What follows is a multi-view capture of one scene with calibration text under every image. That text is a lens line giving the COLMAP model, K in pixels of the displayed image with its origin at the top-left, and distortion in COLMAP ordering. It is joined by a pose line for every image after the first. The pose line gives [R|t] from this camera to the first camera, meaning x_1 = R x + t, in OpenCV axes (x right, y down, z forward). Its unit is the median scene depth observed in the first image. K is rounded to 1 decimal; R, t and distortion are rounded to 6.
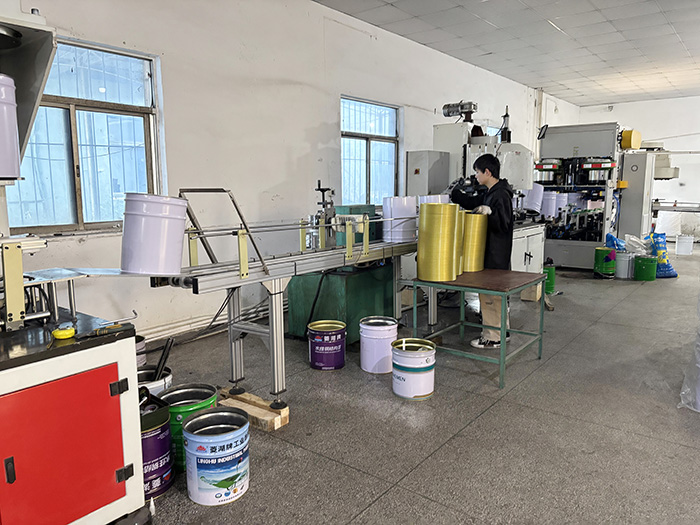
lens RADIAL K [[532.4, 0, 346.5], [0, 532.4, 258.4], [0, 0, 1]] dist [0.026860, 0.002946]
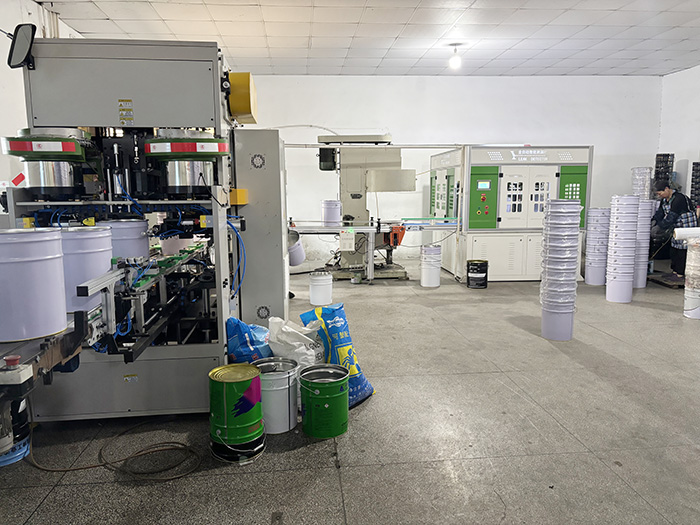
lens RADIAL K [[532.4, 0, 345.6], [0, 532.4, 262.8], [0, 0, 1]] dist [0.026860, 0.002946]
pose [[0.728965, -0.099038, 0.677348, 0.280282], [0.103795, 0.994030, 0.033636, -0.091291], [-0.676636, 0.045786, 0.734893, 0.635080]]
